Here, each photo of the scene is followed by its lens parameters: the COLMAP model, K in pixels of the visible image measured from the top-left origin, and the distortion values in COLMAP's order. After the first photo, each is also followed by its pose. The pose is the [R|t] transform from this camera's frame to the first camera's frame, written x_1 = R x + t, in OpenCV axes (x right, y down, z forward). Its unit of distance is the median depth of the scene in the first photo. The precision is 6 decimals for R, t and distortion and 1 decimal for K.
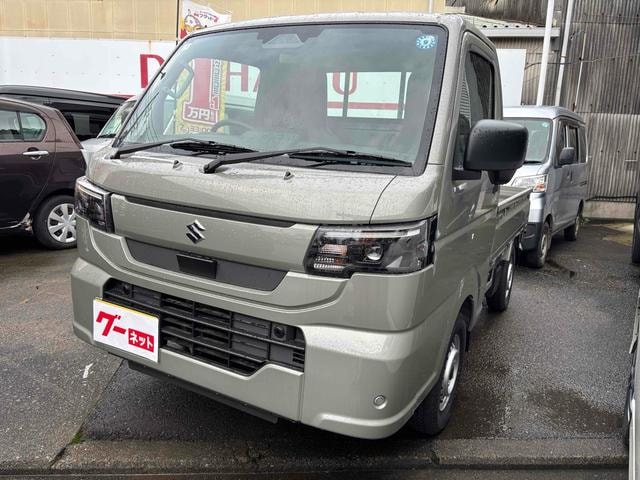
lens RADIAL K [[496.9, 0, 320.0], [0, 496.9, 240.0], [0, 0, 1]] dist [-0.010397, -0.003937]
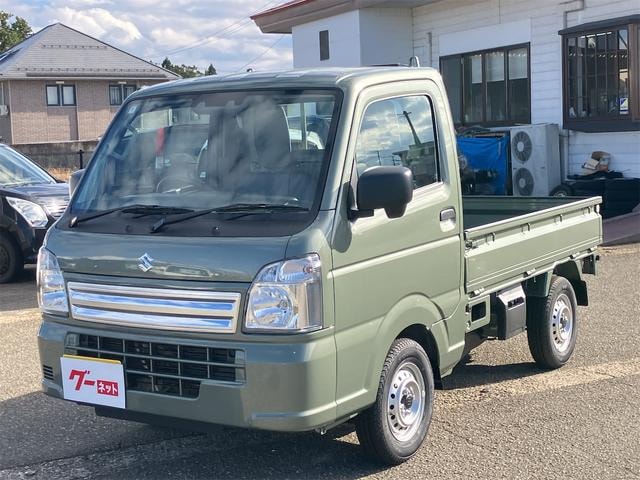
lens RADIAL K [[1070.3, 0, 320.0], [0, 1070.3, 240.0], [0, 0, 1]] dist [0.033465, 0.105244]
pose [[0.990431, -0.099566, -0.095570, 0.428456], [0.091932, 0.992448, -0.081214, 0.131147], [0.102935, 0.071651, 0.992104, -1.548715]]
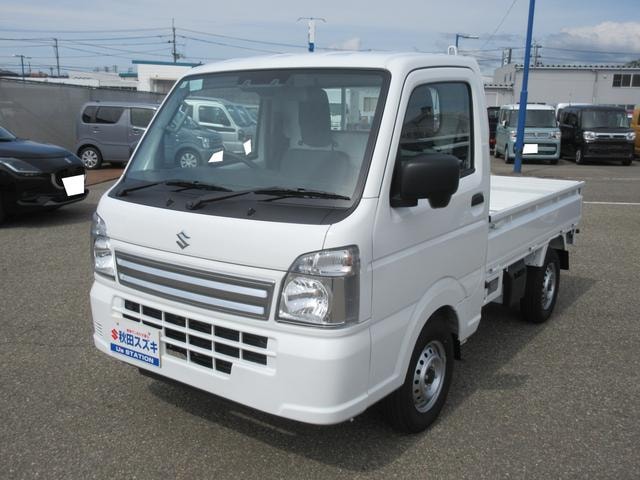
lens RADIAL K [[639.2, 0, 320.0], [0, 639.2, 240.0], [0, 0, 1]] dist [-0.000333, 0.001009]
pose [[0.990341, -0.035568, -0.134014, 0.290739], [0.036884, 0.999293, 0.007349, -0.060614], [0.133658, -0.012221, 0.990952, -0.503039]]
